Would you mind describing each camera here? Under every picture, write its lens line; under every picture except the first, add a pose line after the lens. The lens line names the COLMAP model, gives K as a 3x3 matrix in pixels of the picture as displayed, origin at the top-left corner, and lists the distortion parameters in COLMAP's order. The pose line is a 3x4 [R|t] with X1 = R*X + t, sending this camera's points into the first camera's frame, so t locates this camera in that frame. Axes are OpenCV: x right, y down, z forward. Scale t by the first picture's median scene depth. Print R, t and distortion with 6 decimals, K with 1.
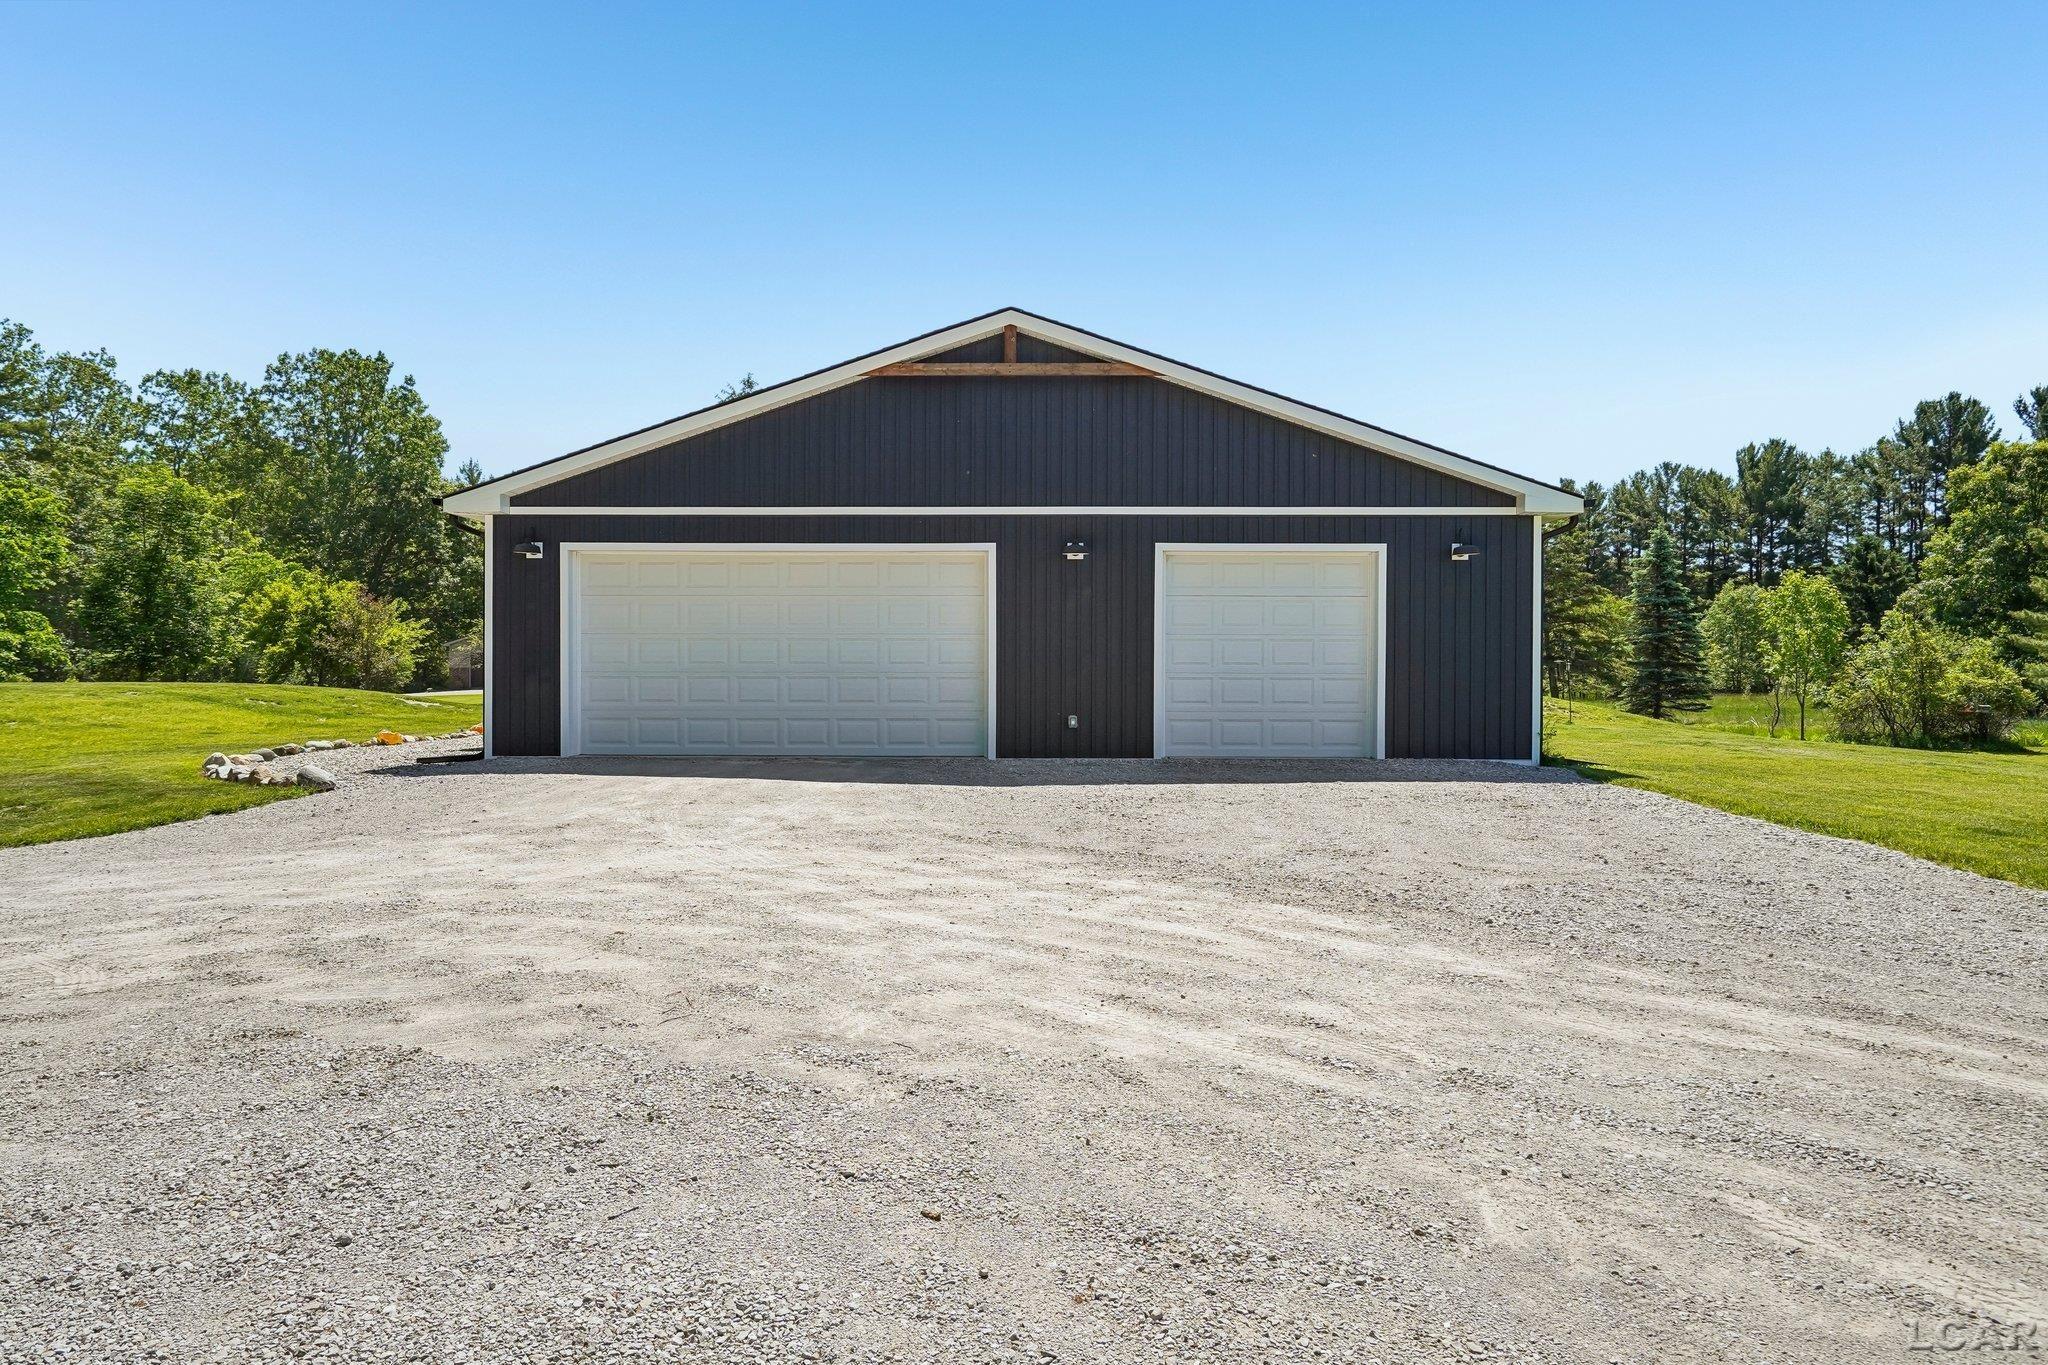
lens RADIAL K [[1326.9, 0, 1024.0], [0, 1326.9, 682.5], [0, 0, 1]] dist [0.002259, 0.000514]
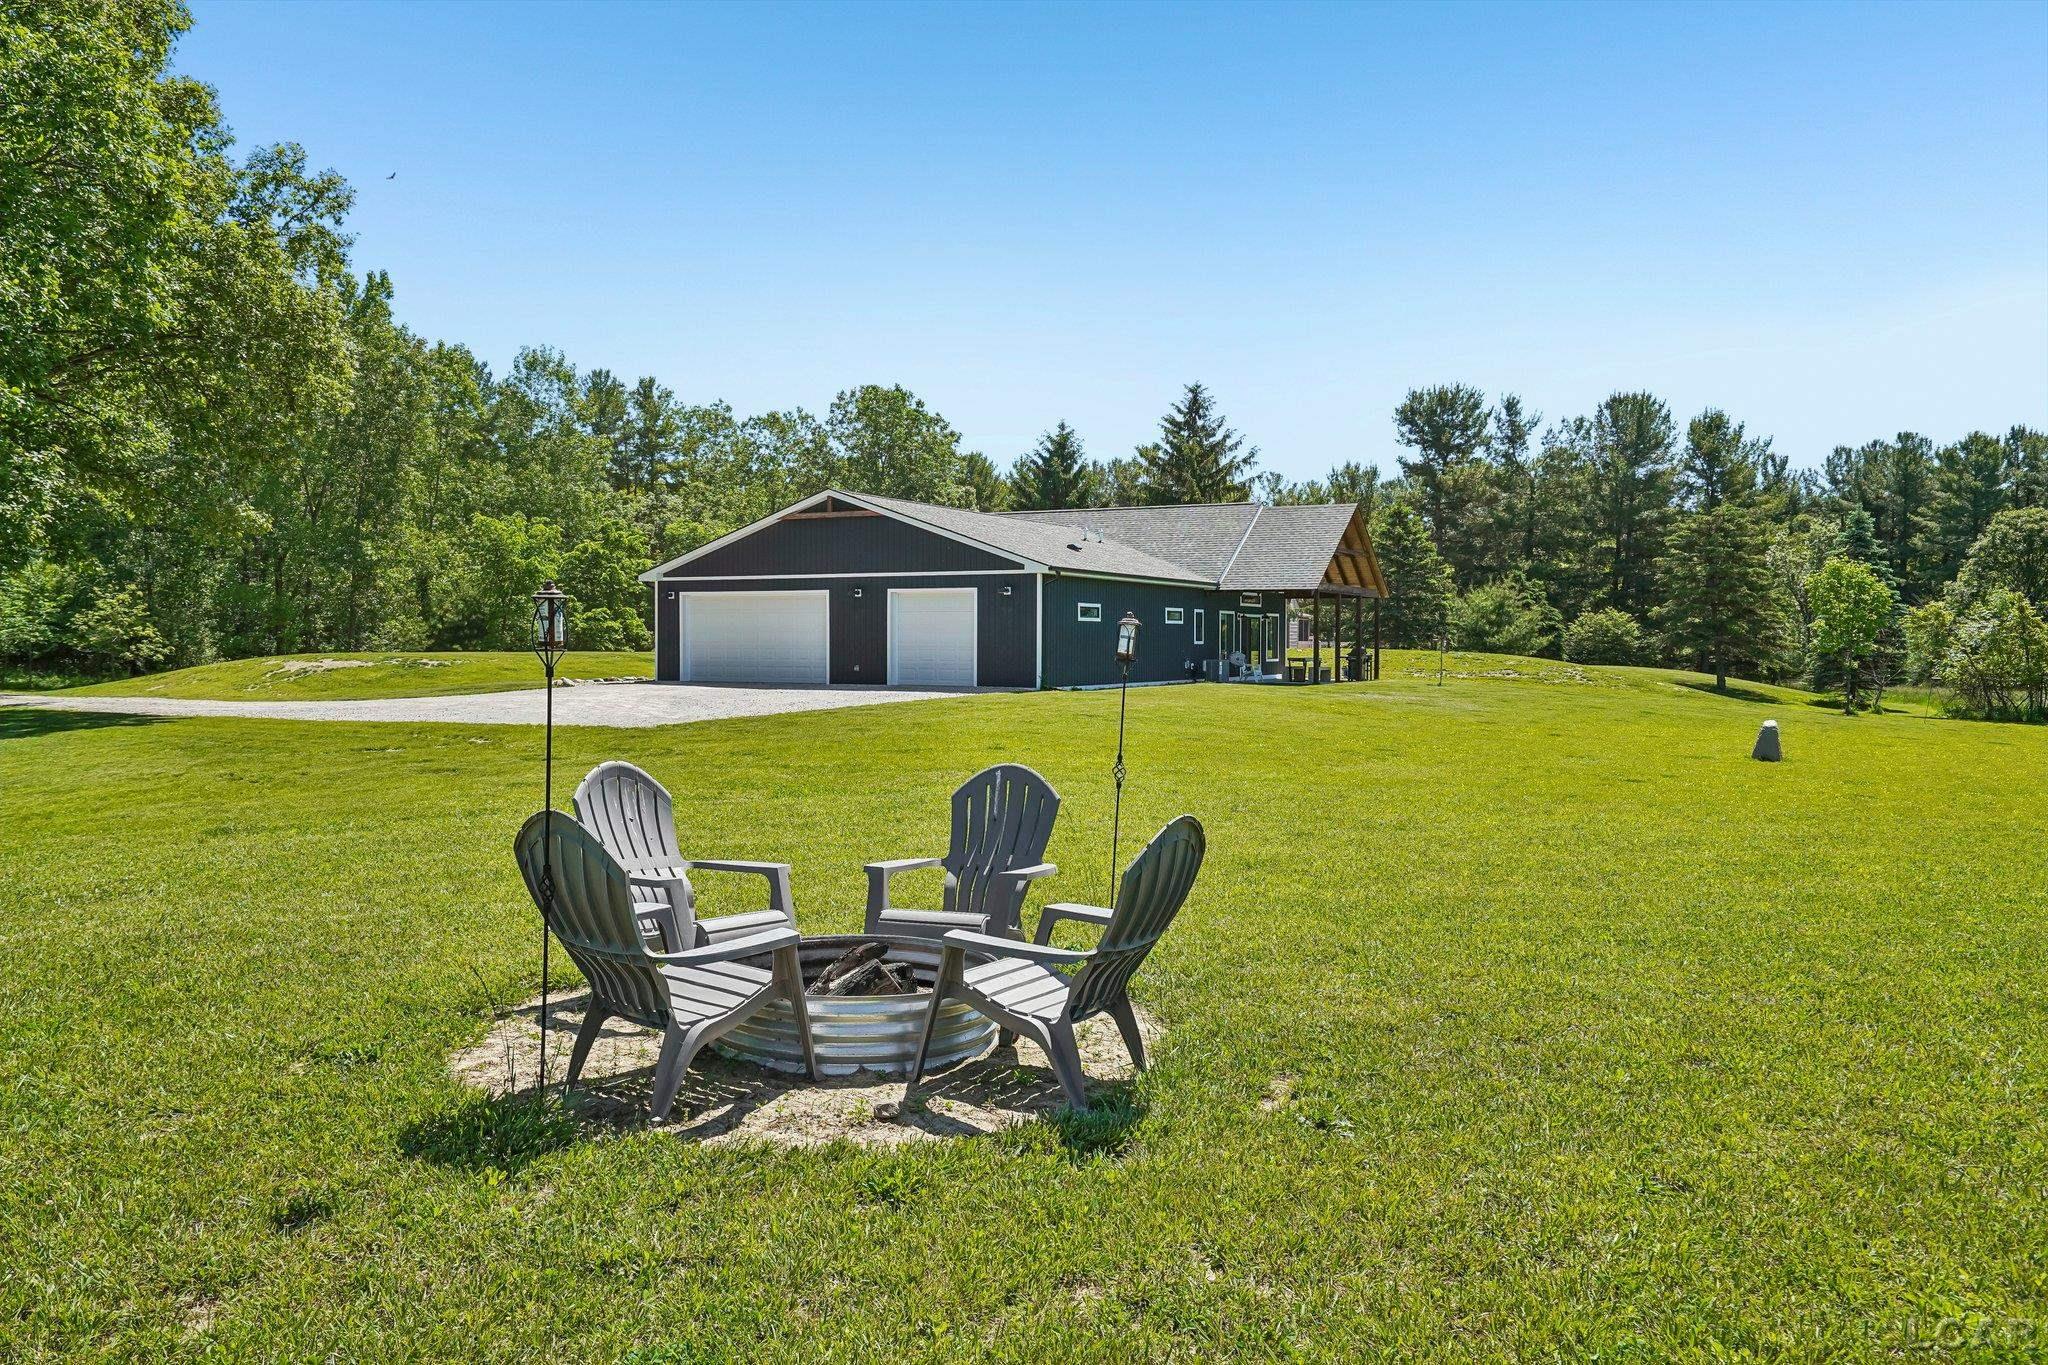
lens RADIAL K [[1582.1, 0, 1023.5], [0, 1582.1, 731.8], [0, 0, 1]] dist [0.038744, -0.000236]
pose [[0.883598, 0.028367, -0.467387, 1.577963], [-0.008390, 0.998962, 0.044767, 0.017443], [0.468172, -0.035635, 0.882919, -1.294258]]
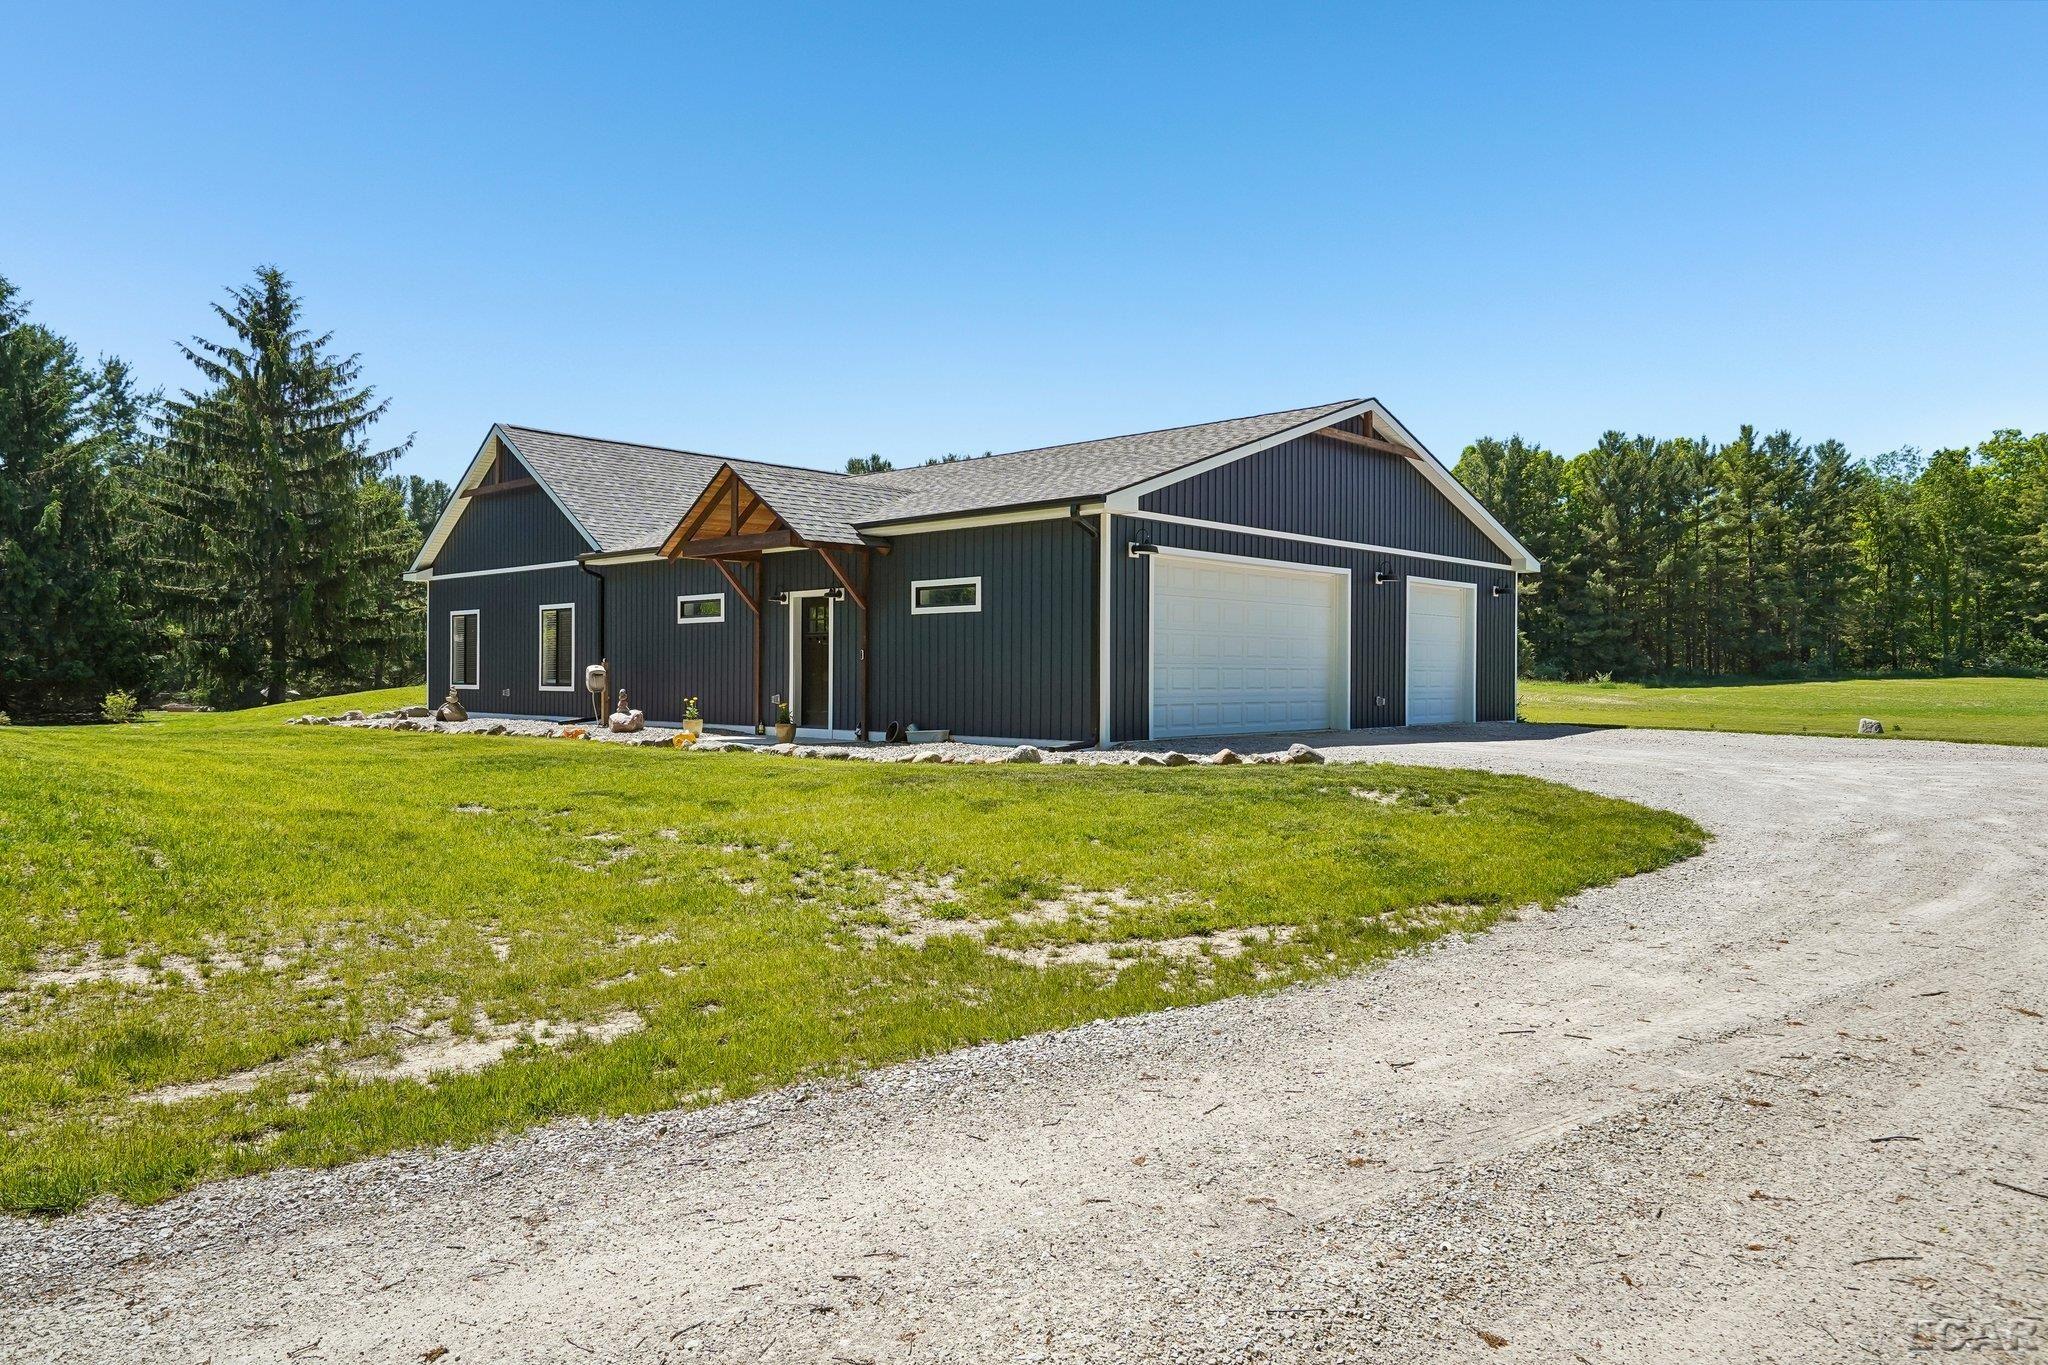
lens RADIAL K [[1326.9, 0, 1024.0], [0, 1326.9, 682.5], [0, 0, 1]] dist [0.002259, 0.000514]
pose [[0.682981, -0.003010, 0.730430, -1.217448], [0.003963, 0.999992, 0.000416, 0.007855], [-0.730426, 0.002610, 0.682987, 0.329295]]
